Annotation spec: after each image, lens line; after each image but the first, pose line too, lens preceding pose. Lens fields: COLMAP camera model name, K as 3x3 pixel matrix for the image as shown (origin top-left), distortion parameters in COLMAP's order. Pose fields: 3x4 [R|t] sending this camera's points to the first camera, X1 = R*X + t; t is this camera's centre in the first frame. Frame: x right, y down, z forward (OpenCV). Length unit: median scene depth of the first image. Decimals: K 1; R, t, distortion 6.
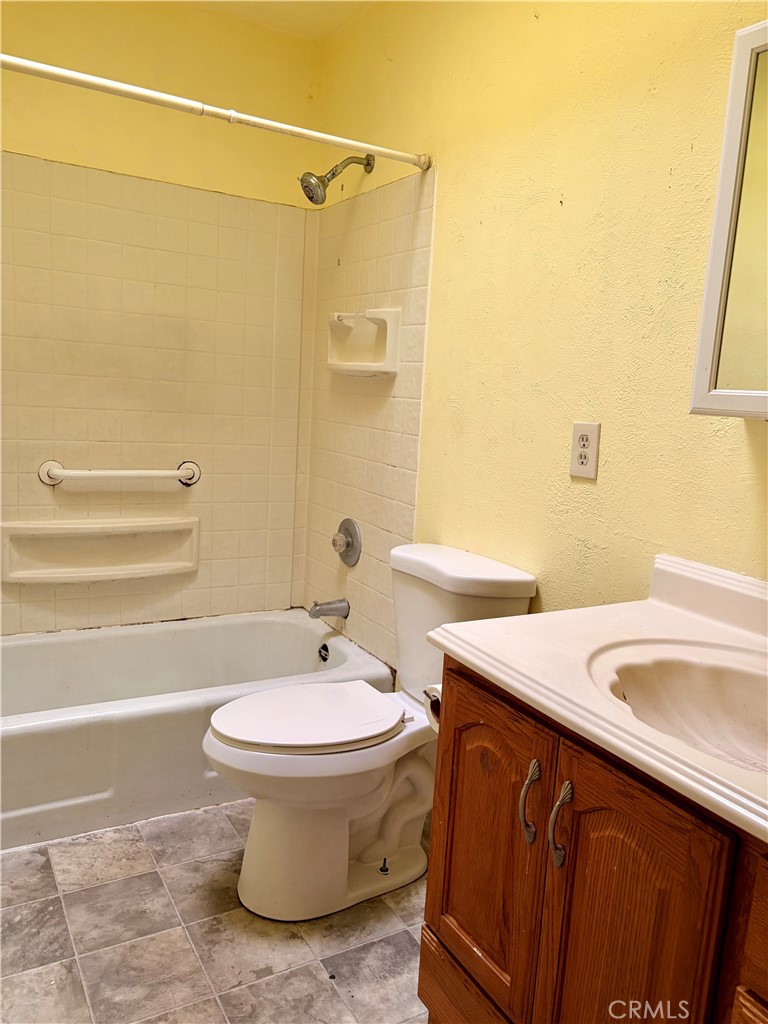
lens RADIAL K [[780.7, 0, 381.2], [0, 780.7, 515.9], [0, 0, 1]] dist [0.041566, -0.050925]
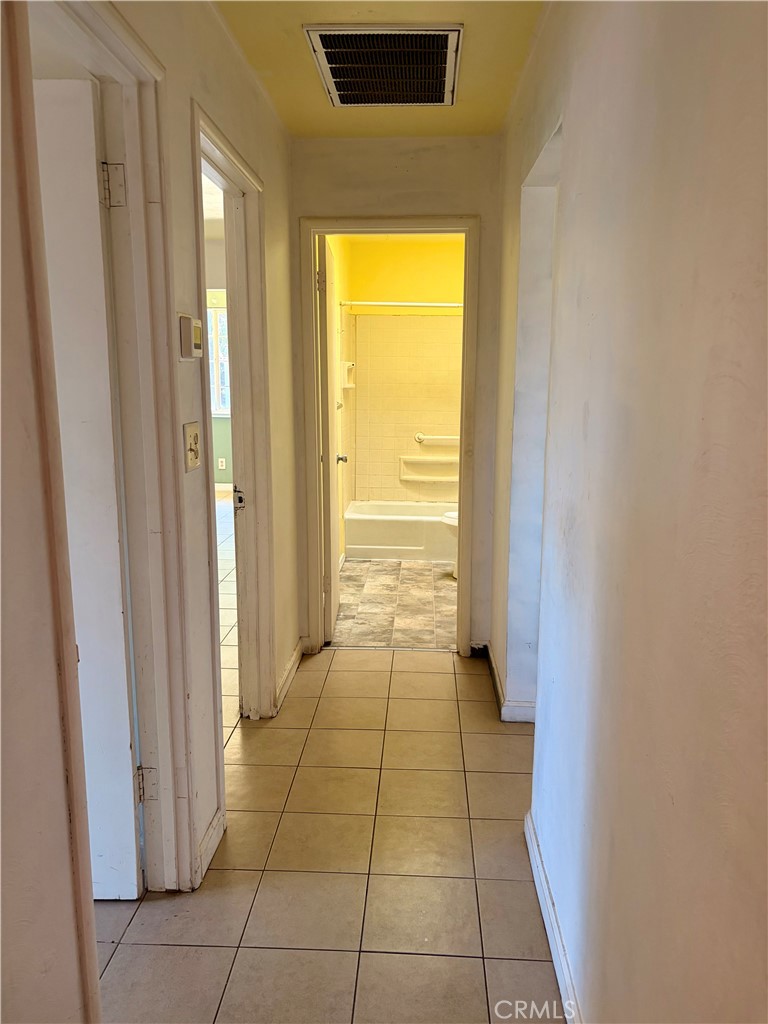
lens RADIAL K [[780.7, 0, 385.1], [0, 780.7, 511.2], [0, 0, 1]] dist [0.041566, -0.050925]
pose [[0.837898, 0.033060, -0.544825, 0.847449], [-0.041212, 0.999147, -0.002751, 0.191696], [0.544269, 0.024758, 0.838545, -1.131497]]
